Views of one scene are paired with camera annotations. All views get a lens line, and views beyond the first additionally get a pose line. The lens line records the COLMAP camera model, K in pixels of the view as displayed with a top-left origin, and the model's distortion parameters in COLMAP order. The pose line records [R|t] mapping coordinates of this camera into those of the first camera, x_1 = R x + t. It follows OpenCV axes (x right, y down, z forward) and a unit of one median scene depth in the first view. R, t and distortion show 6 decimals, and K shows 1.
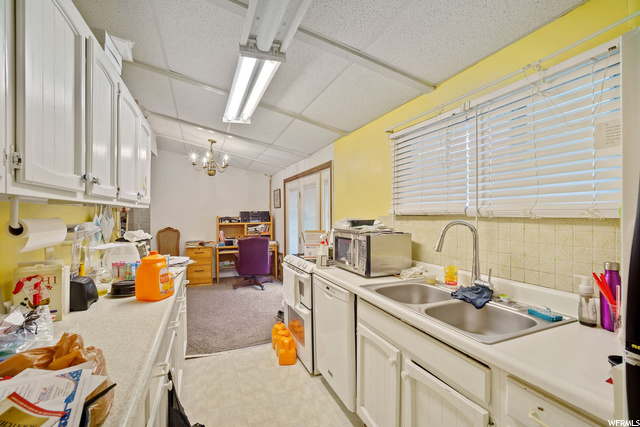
lens RADIAL K [[277.2, 0, 317.0], [0, 277.2, 211.6], [0, 0, 1]] dist [-0.027943, 0.002019]
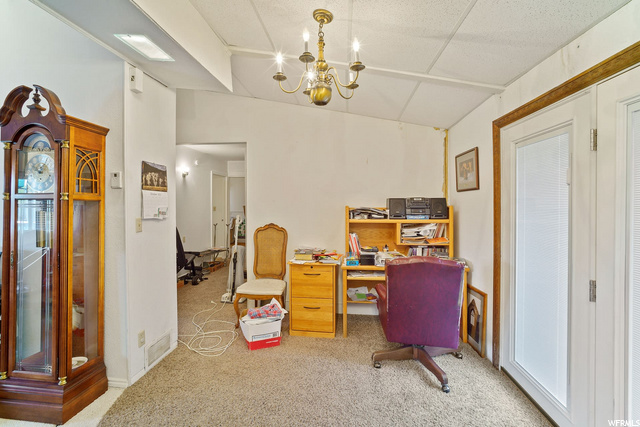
lens RADIAL K [[277.2, 0, 317.2], [0, 277.2, 202.9], [0, 0, 1]] dist [-0.027943, 0.002019]
pose [[0.877966, 0.008165, -0.478653, -0.259108], [-0.005549, 0.999961, 0.006880, 0.010599], [0.478691, -0.003384, 0.877977, 0.851515]]
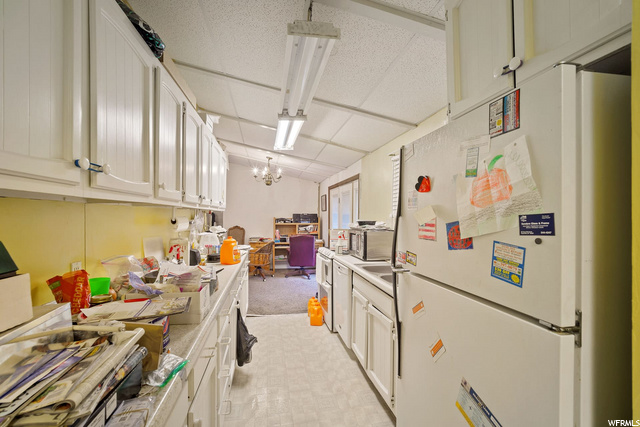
lens RADIAL K [[277.2, 0, 320.8], [0, 277.2, 215.8], [0, 0, 1]] dist [-0.027943, 0.002019]
pose [[0.980742, 0.011549, -0.194968, 0.128382], [-0.010393, 0.999922, 0.006955, -0.002222], [0.195033, -0.004795, 0.980785, -0.251021]]
